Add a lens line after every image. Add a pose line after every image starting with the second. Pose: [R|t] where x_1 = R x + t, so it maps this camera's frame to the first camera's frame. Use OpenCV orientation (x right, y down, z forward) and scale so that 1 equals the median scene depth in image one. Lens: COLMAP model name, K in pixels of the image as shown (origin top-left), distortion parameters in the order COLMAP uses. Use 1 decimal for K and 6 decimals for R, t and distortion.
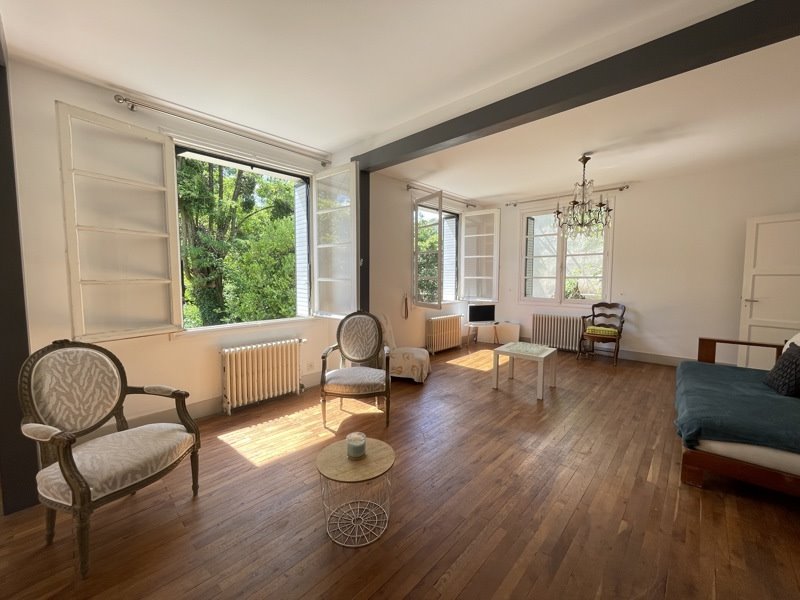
lens RADIAL K [[323.6, 0, 397.4], [0, 323.6, 297.1], [0, 0, 1]] dist [-0.001554, 0.000192]
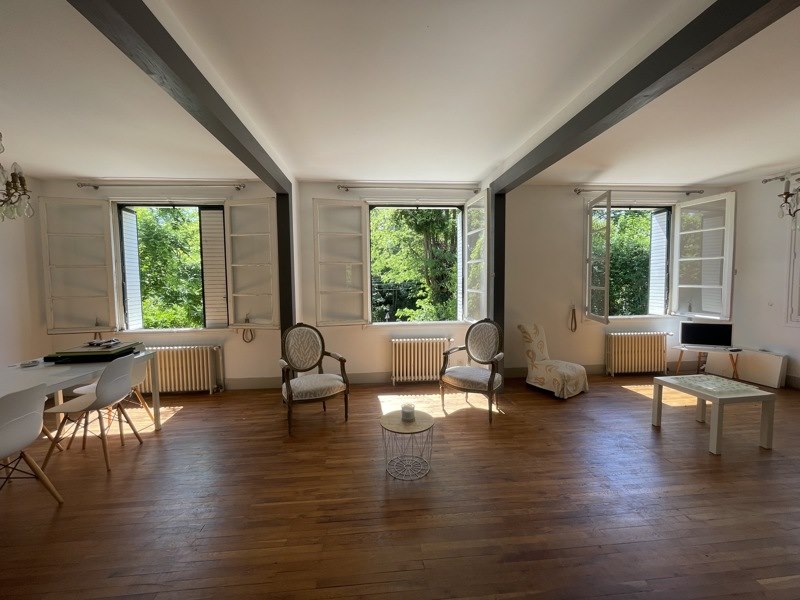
lens RADIAL K [[323.6, 0, 399.7], [0, 323.6, 295.1], [0, 0, 1]] dist [-0.001554, 0.000192]
pose [[0.747128, 0.019460, -0.664395, 0.347471], [-0.030841, 0.999510, -0.005406, -0.021698], [0.663964, 0.024529, 0.747362, -0.046090]]
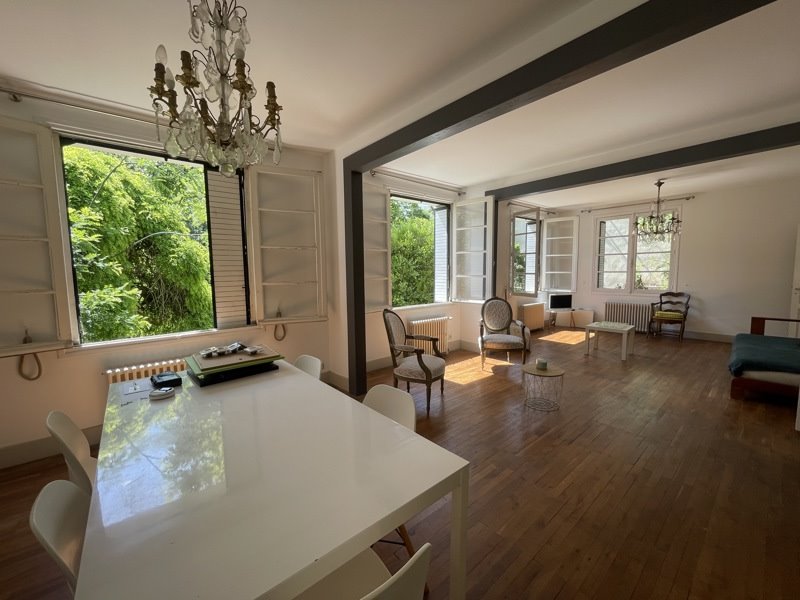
lens RADIAL K [[323.6, 0, 395.7], [0, 323.6, 297.8], [0, 0, 1]] dist [-0.001554, 0.000192]
pose [[0.993653, -0.001567, -0.112478, -0.342627], [0.004072, 0.999749, 0.022038, 0.009165], [0.112415, -0.022356, 0.993410, -0.442464]]
